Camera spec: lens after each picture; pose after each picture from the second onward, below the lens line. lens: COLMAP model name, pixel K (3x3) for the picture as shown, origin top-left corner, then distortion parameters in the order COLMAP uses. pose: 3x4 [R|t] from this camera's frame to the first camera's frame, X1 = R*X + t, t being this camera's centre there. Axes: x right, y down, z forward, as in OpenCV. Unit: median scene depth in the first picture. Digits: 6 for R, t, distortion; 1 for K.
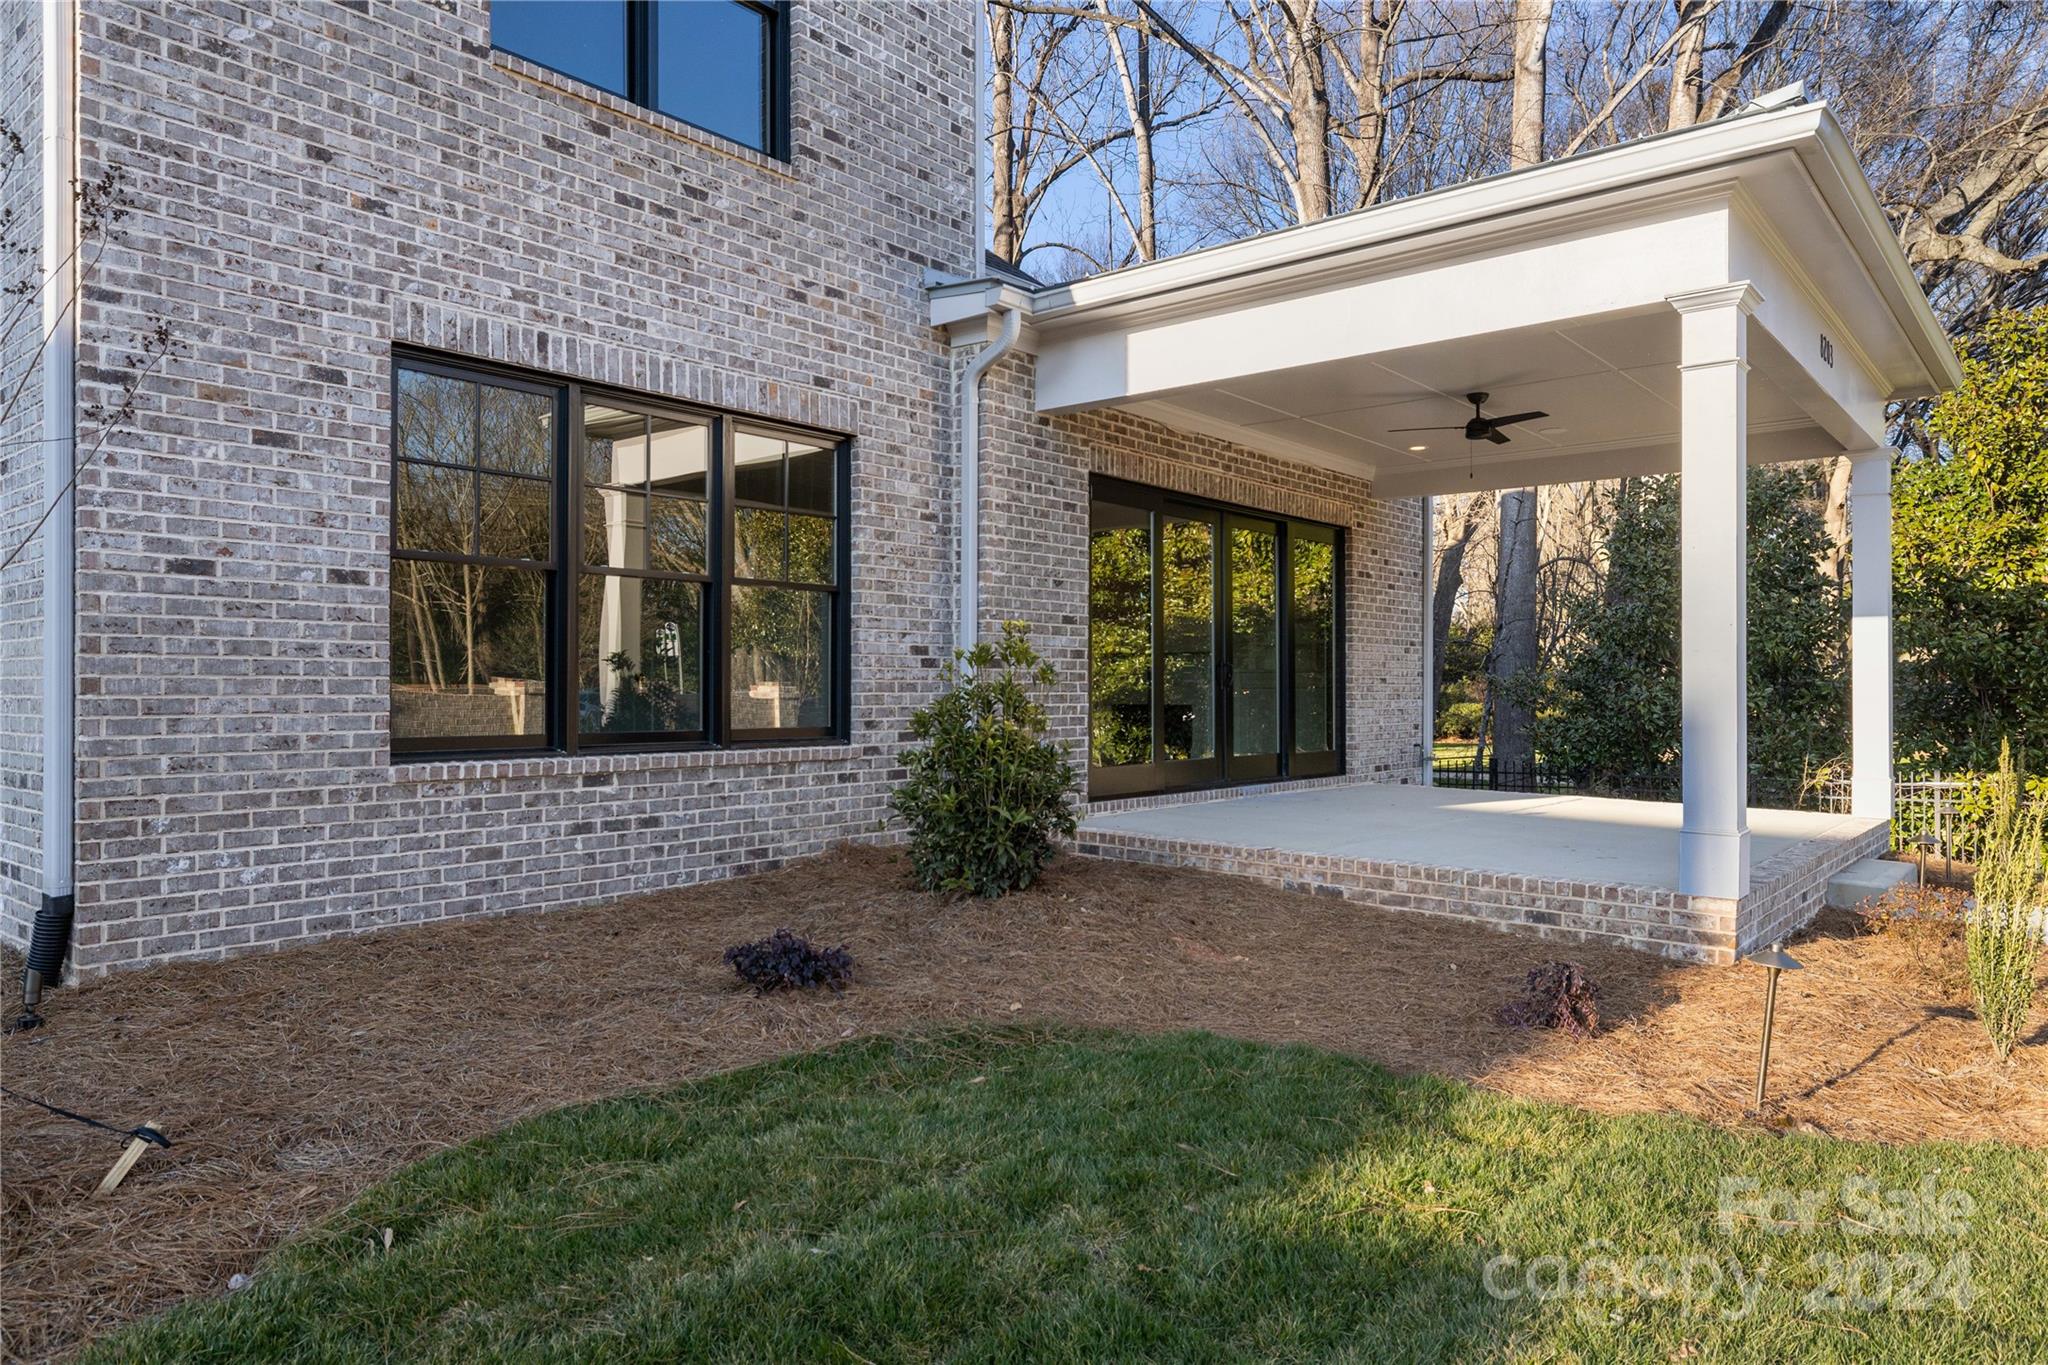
lens RADIAL K [[1276.6, 0, 1024.0], [0, 1276.6, 682.5], [0, 0, 1]] dist [0.000218, 0.000026]
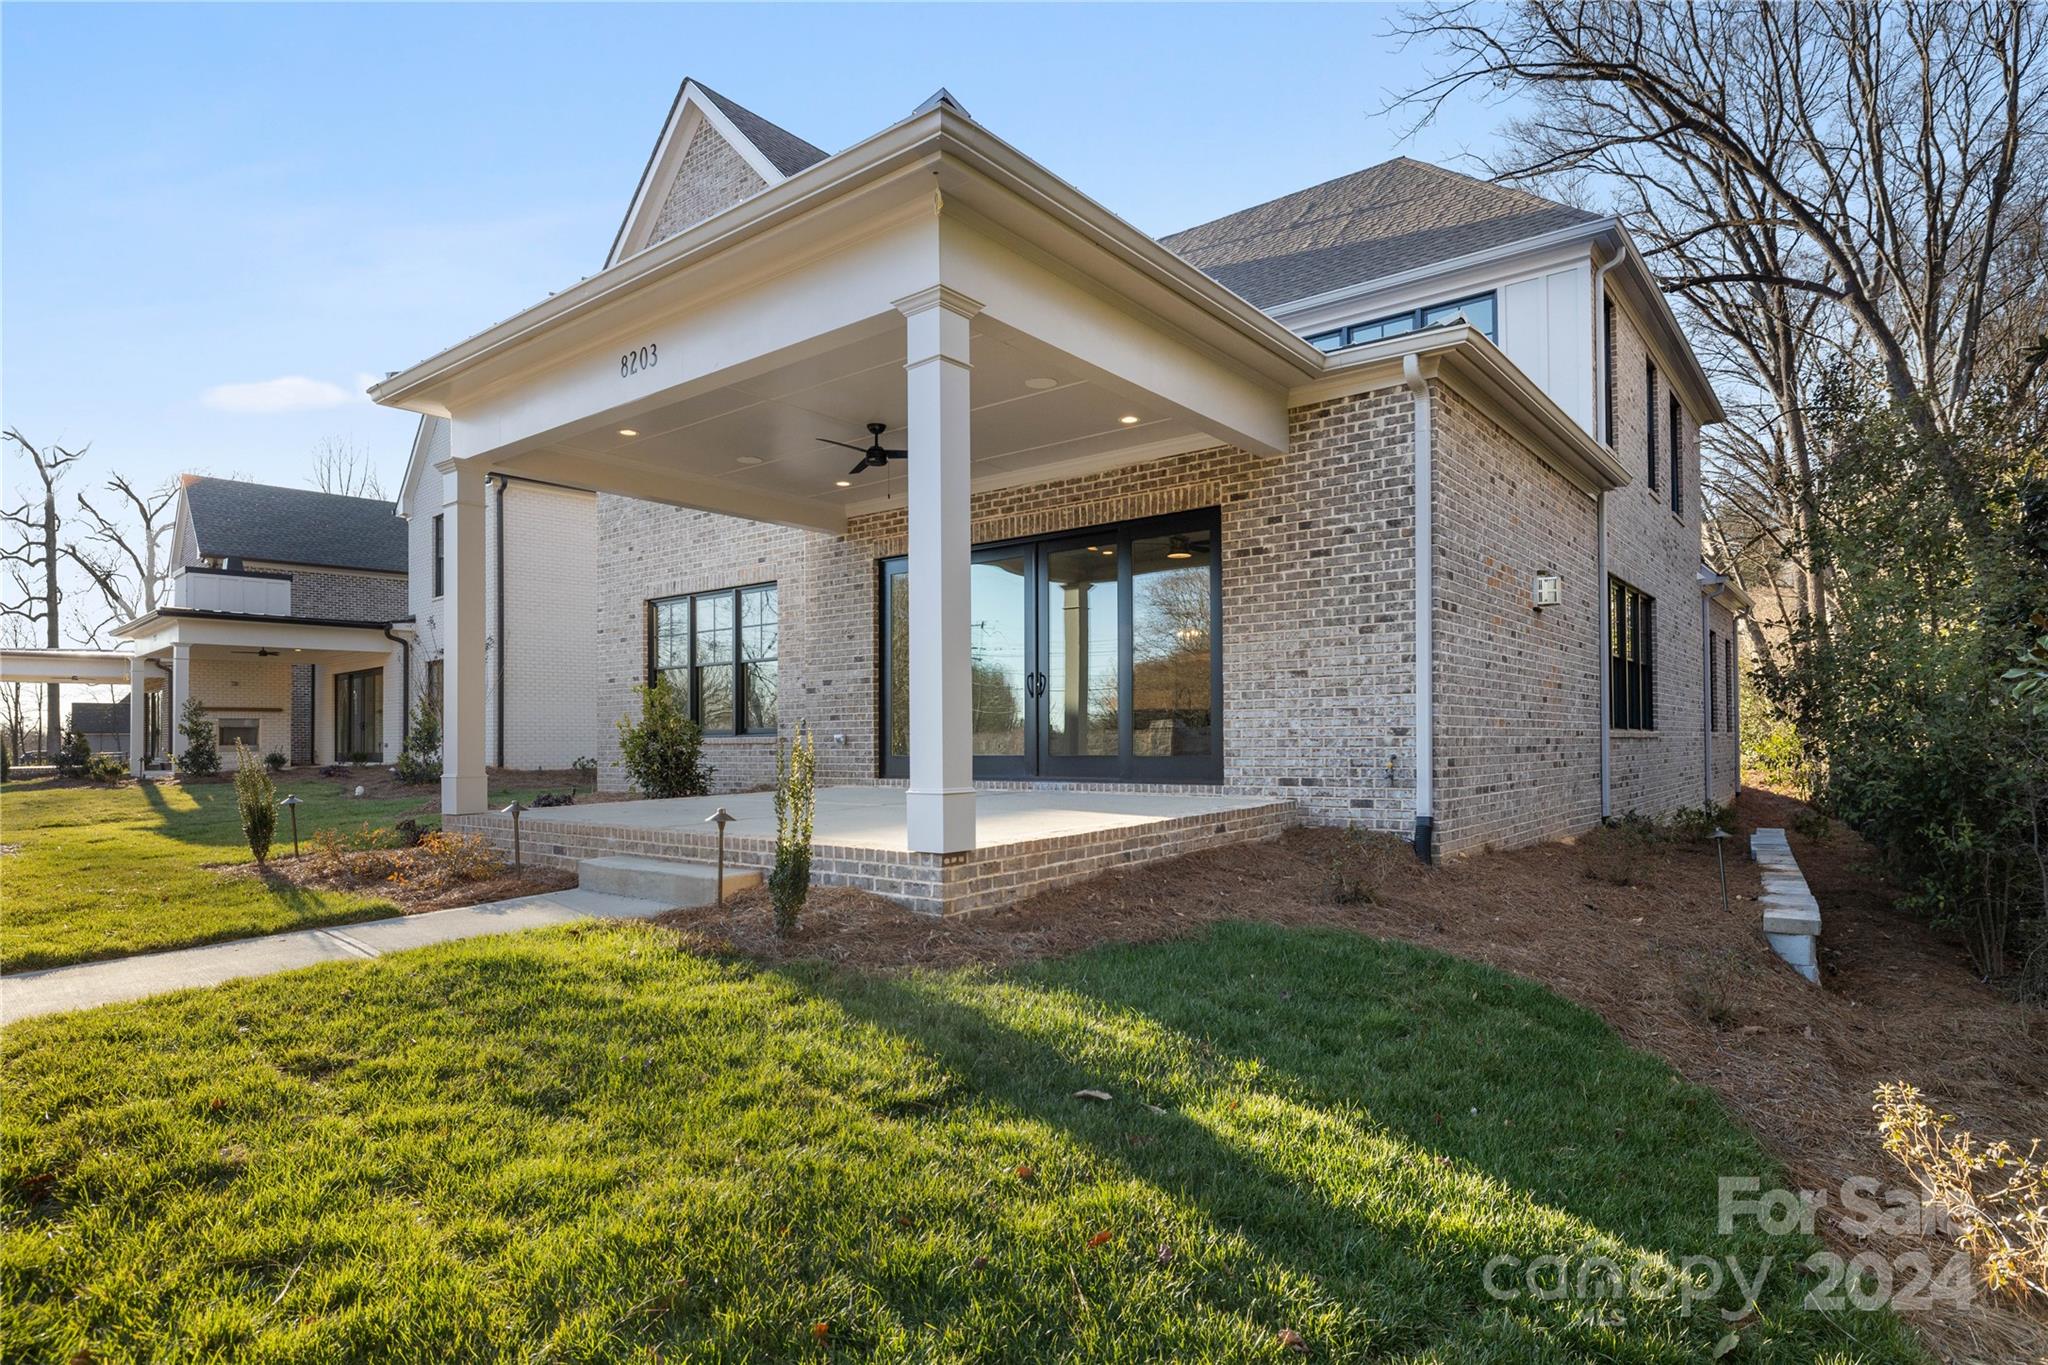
lens RADIAL K [[1102.2, 0, 1022.3], [0, 1102.2, 731.7], [0, 0, 1]] dist [0.000233, -0.000001]
pose [[0.043870, -0.013110, -0.998951, 1.387374], [0.013998, 0.999824, -0.012507, 0.059303], [0.998939, -0.013435, 0.044046, 1.136249]]
